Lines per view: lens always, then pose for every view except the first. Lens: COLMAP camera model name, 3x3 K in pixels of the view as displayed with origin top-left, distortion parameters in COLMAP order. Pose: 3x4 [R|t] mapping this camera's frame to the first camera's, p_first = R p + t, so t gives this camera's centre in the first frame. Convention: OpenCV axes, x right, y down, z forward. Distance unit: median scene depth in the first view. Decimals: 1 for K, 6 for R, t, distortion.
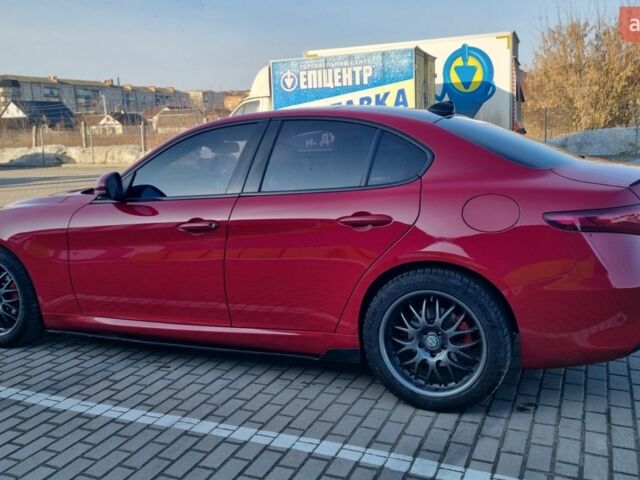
lens RADIAL K [[637.1, 0, 320.0], [0, 637.1, 240.0], [0, 0, 1]] dist [0.038841, -0.003956]
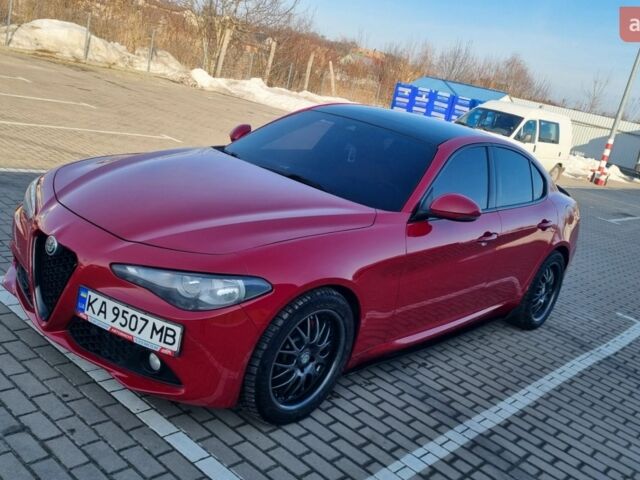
lens RADIAL K [[637.1, 0, 320.0], [0, 637.1, 240.0], [0, 0, 1]] dist [0.038841, -0.003956]
pose [[0.284360, -0.140058, 0.948432, -0.369370], [-0.061839, 0.984532, 0.163930, -0.051262], [-0.956721, -0.105265, 0.271300, 0.254409]]
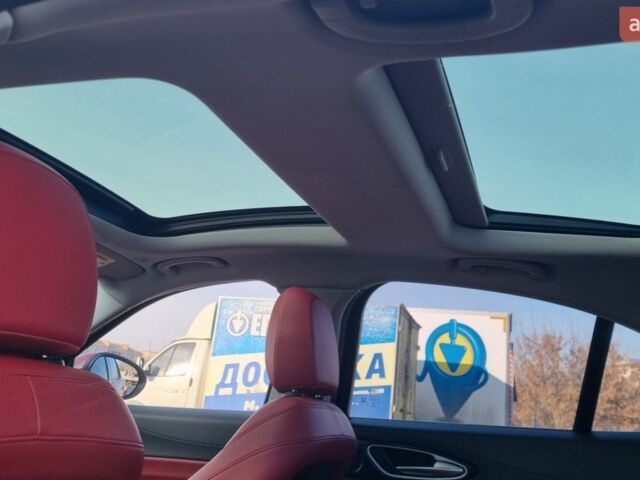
lens RADIAL K [[637.1, 0, 320.0], [0, 637.1, 240.0], [0, 0, 1]] dist [0.038841, -0.003956]
pose [[0.986525, 0.160404, 0.032222, 0.009865], [-0.131280, 0.893623, -0.429190, -0.016182], [-0.097638, 0.419176, 0.902639, 0.238611]]
